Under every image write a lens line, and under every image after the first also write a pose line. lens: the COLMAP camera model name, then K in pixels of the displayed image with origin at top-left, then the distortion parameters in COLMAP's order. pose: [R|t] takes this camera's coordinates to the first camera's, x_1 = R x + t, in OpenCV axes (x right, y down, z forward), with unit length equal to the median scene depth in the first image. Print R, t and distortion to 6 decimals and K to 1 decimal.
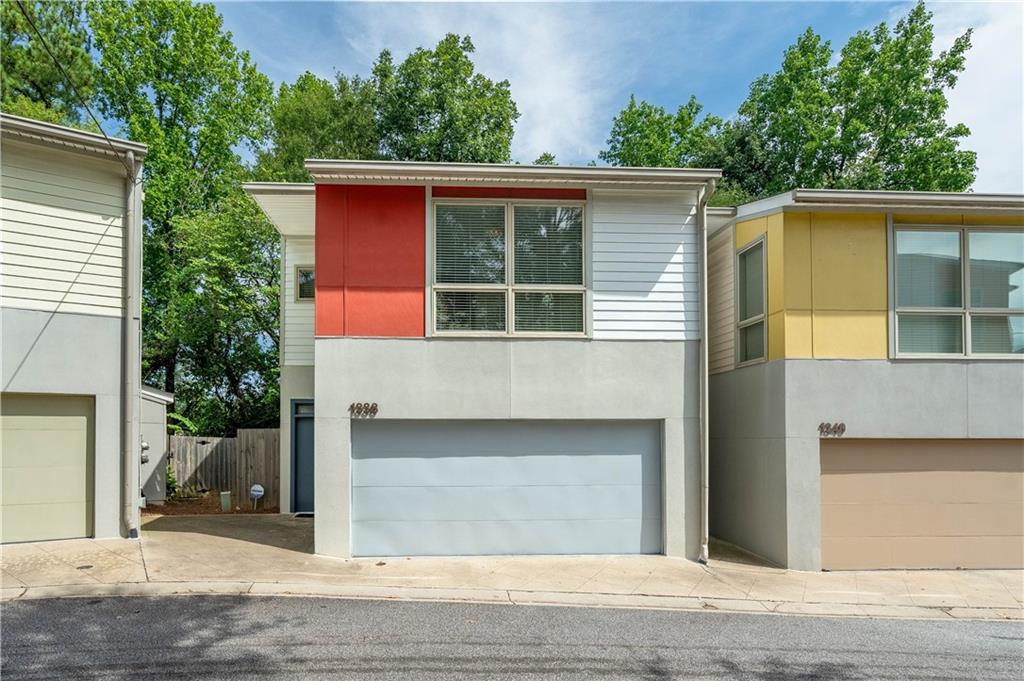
lens RADIAL K [[529.4, 0, 511.9], [0, 529.4, 372.0], [0, 0, 1]] dist [-0.001719, 0.000435]
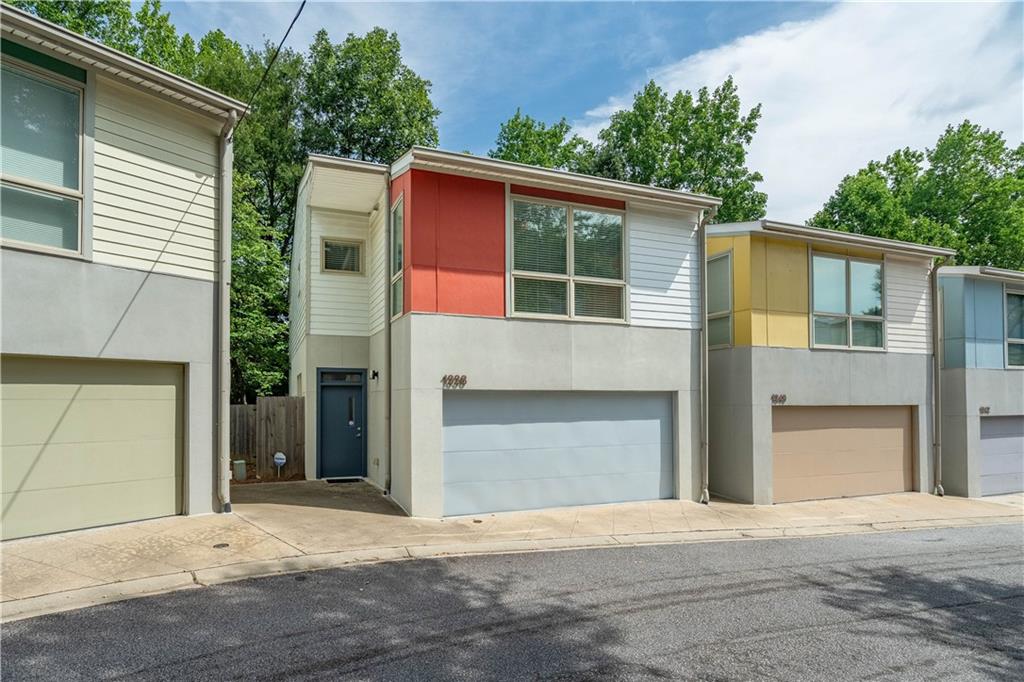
lens RADIAL K [[471.8, 0, 506.7], [0, 471.8, 341.1], [0, 0, 1]] dist [-0.003503, -0.000444]
pose [[0.960681, 0.035338, 0.275396, -0.418145], [-0.034577, 0.999373, -0.007621, -0.007151], [-0.275493, -0.002201, 0.961301, 0.033960]]
